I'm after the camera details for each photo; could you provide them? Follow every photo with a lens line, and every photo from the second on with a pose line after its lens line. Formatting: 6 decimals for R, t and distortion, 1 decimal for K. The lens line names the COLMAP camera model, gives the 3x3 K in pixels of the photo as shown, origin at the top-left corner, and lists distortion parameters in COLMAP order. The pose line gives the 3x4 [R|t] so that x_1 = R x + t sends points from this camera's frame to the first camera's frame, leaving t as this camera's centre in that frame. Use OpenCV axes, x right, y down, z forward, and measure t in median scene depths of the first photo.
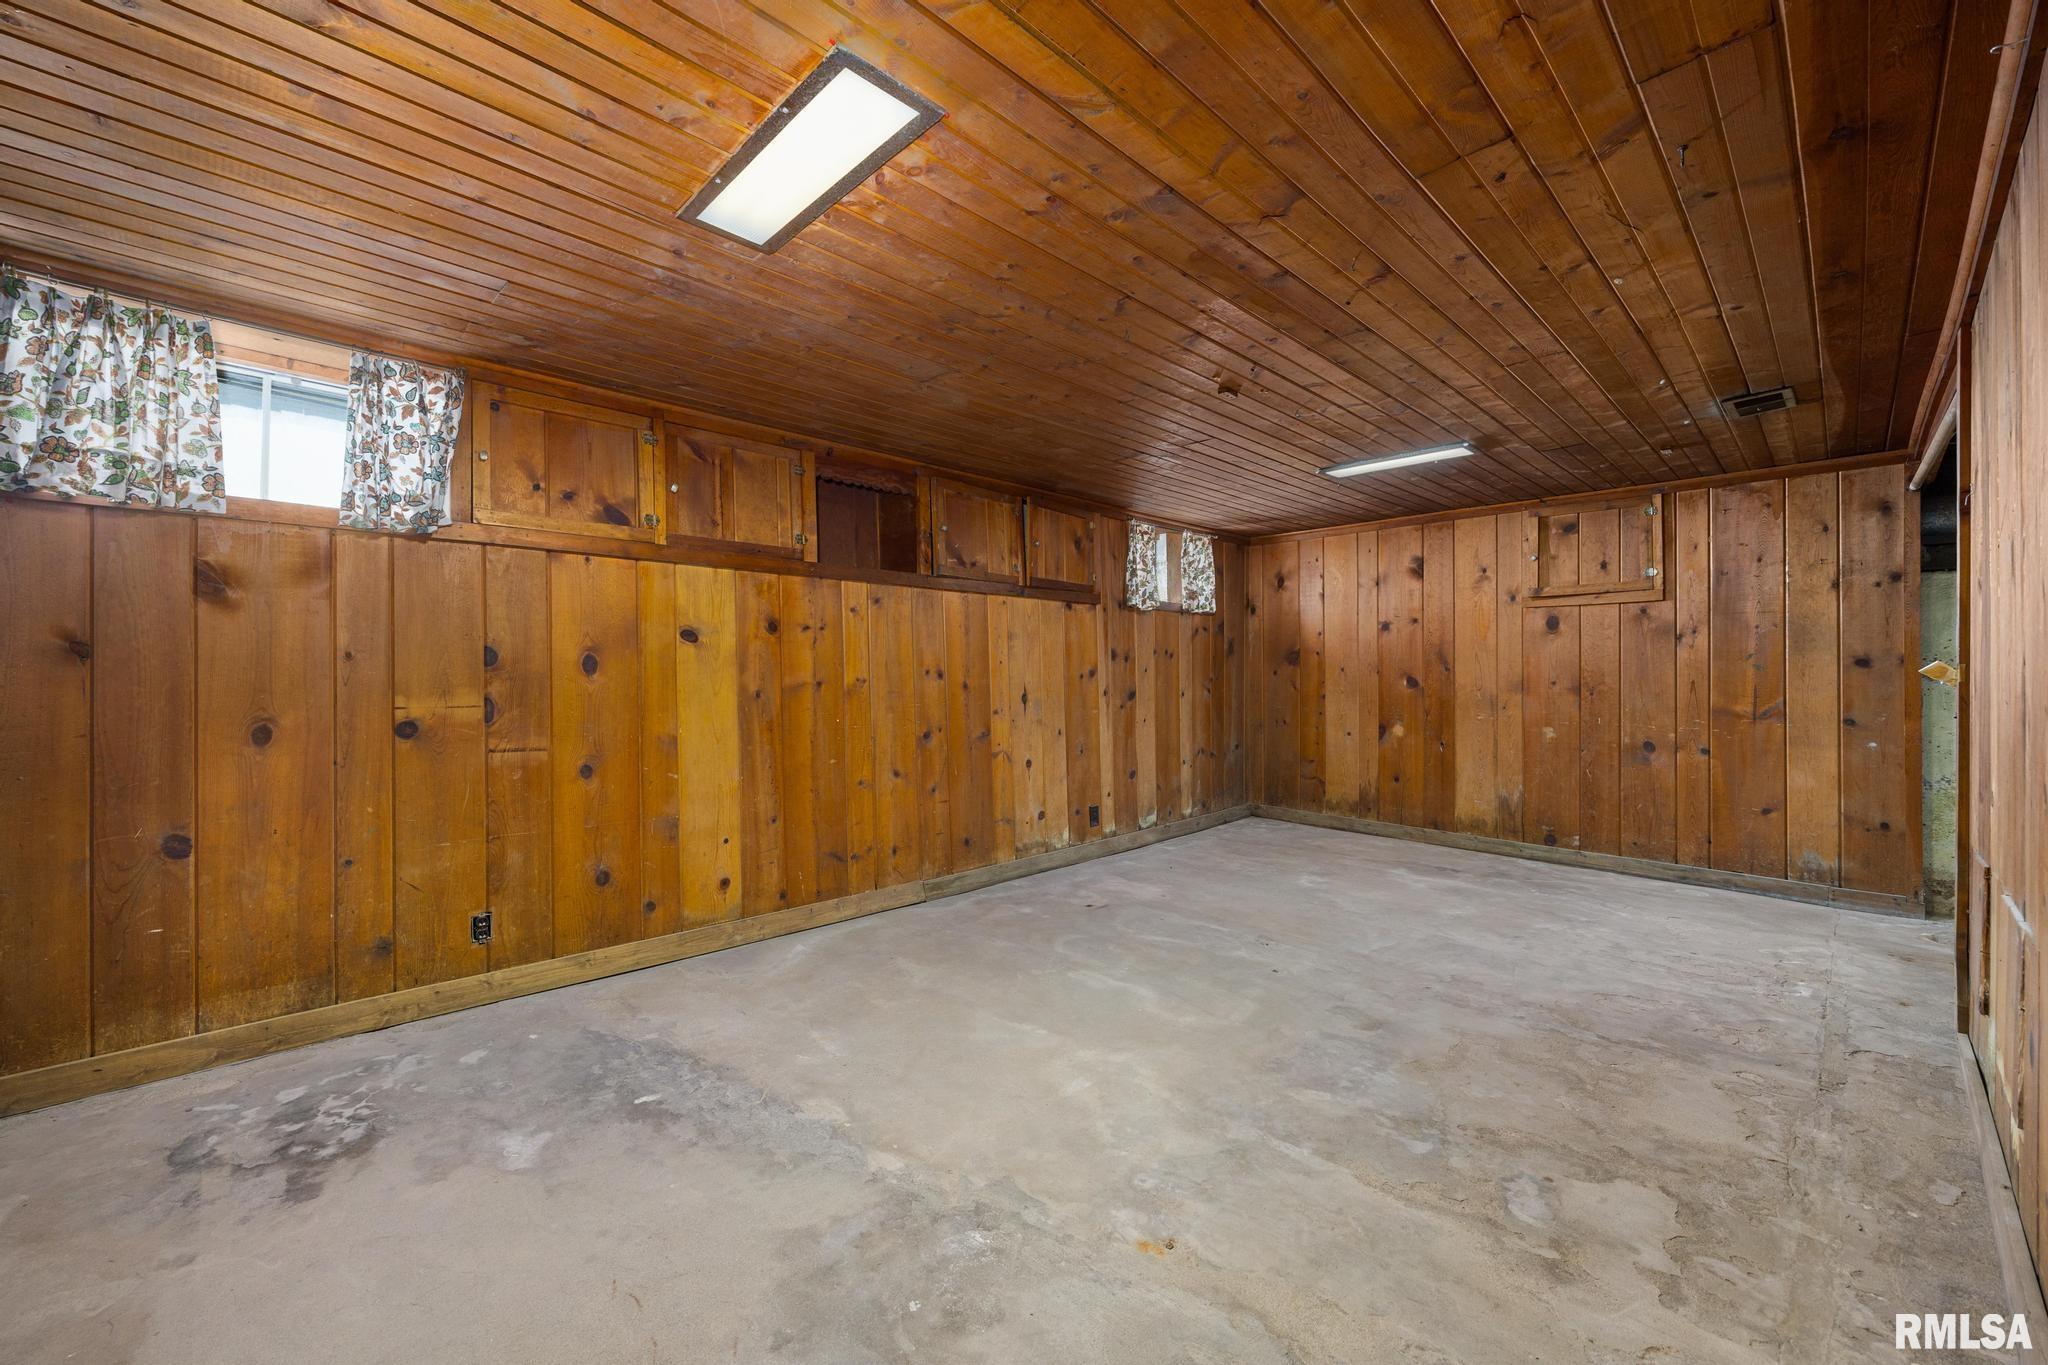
lens RADIAL K [[865.3, 0, 1046.6], [0, 865.3, 676.0], [0, 0, 1]] dist [0.010316, -0.000006]
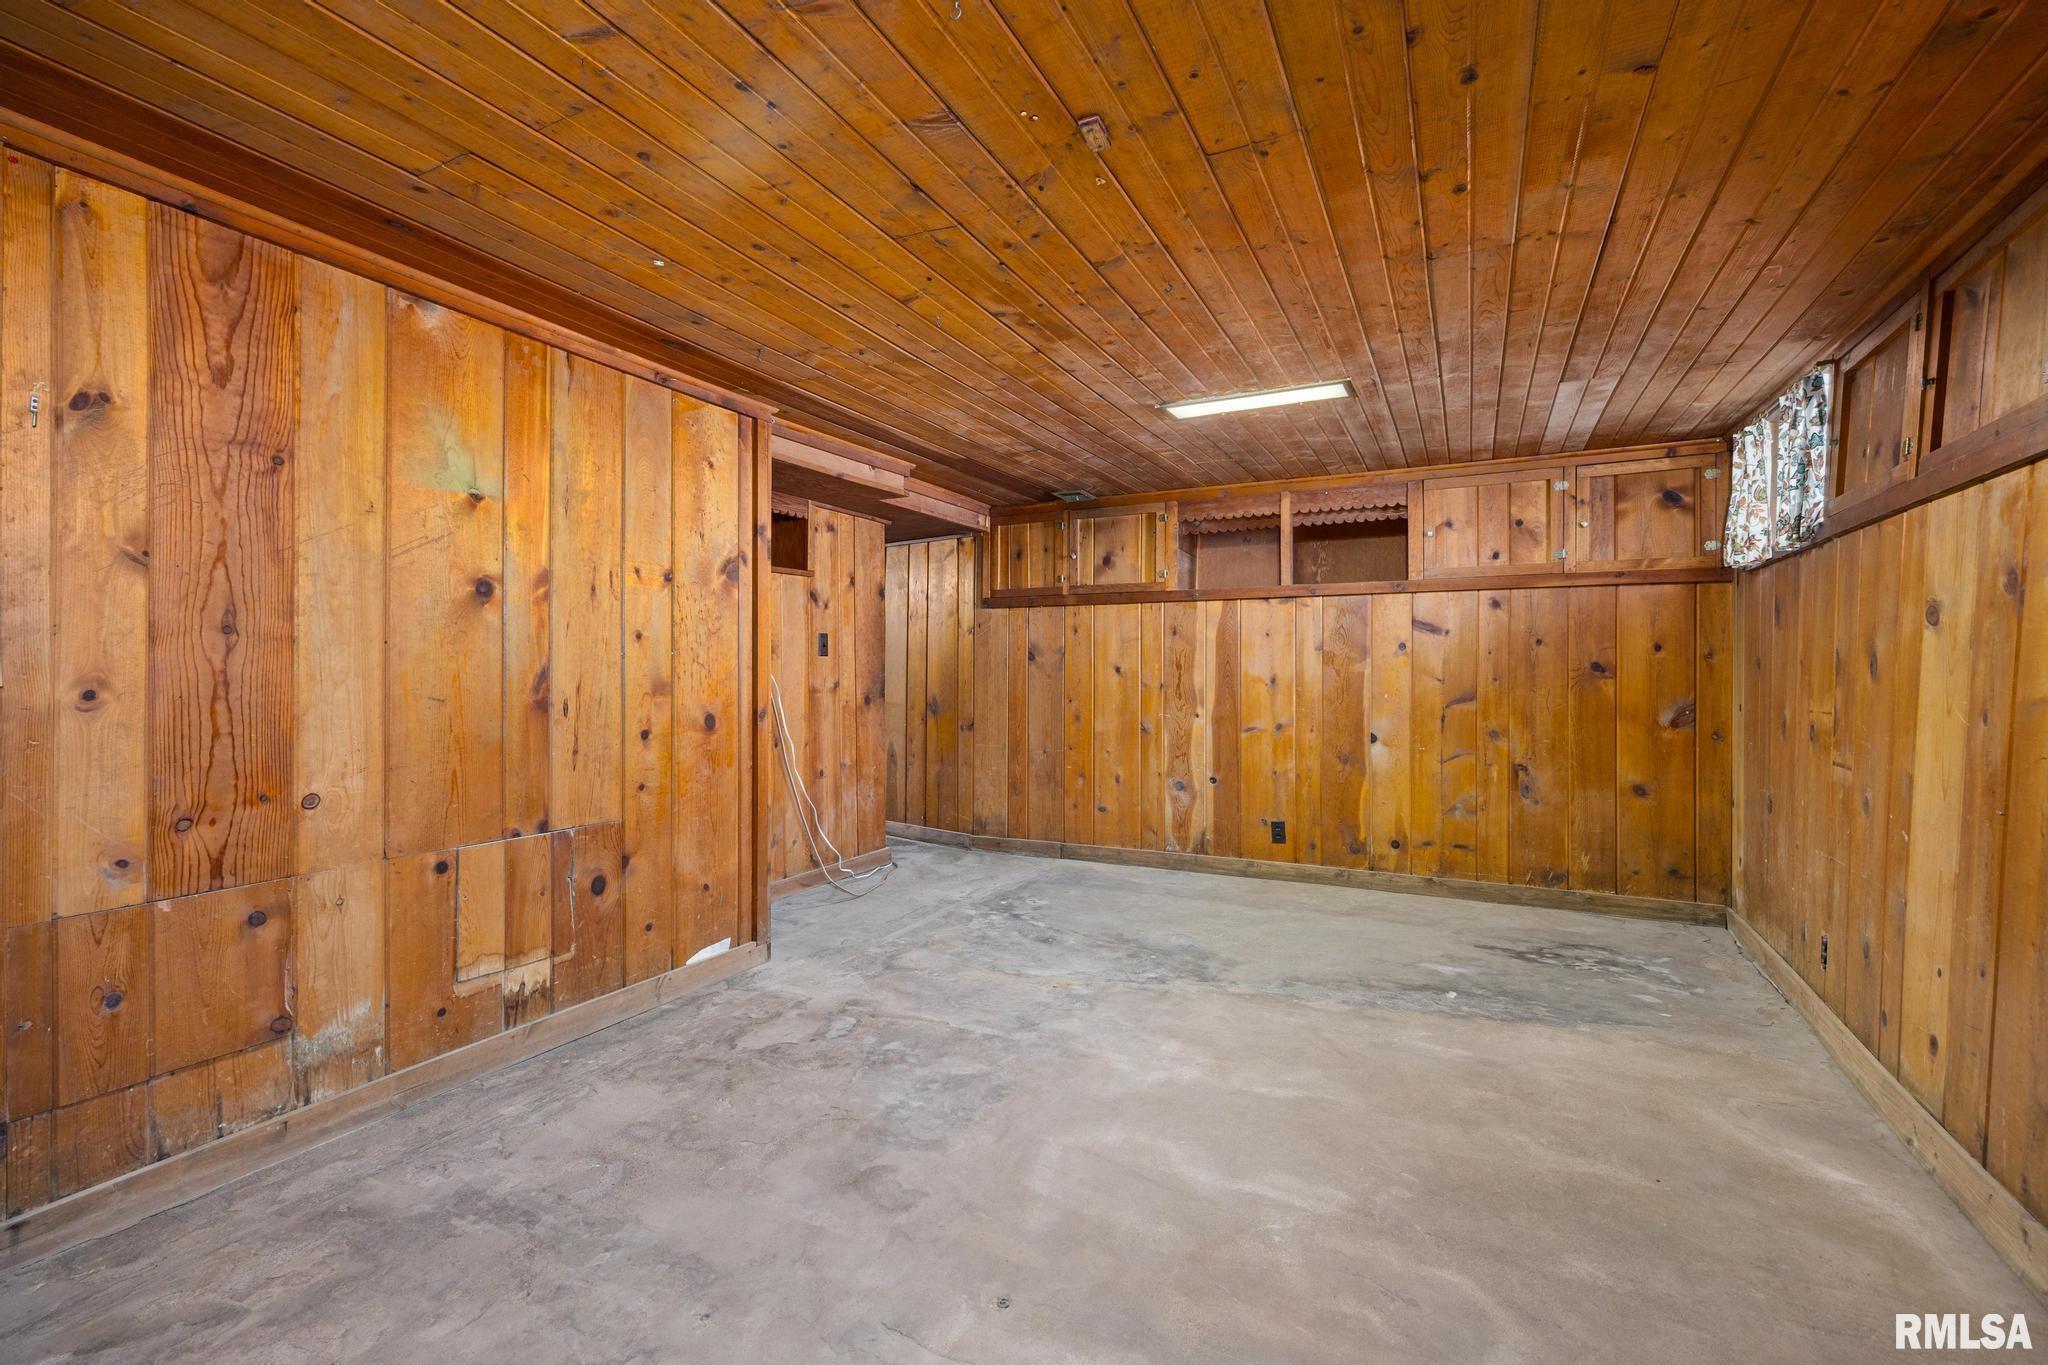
lens RADIAL K [[865.3, 0, 1046.6], [0, 865.3, 676.0], [0, 0, 1]] dist [0.010316, -0.000006]
pose [[-0.950802, -0.001312, -0.309798, 0.572135], [-0.000382, 0.999995, -0.003061, -0.003507], [0.309800, -0.002792, -0.950798, 2.148164]]
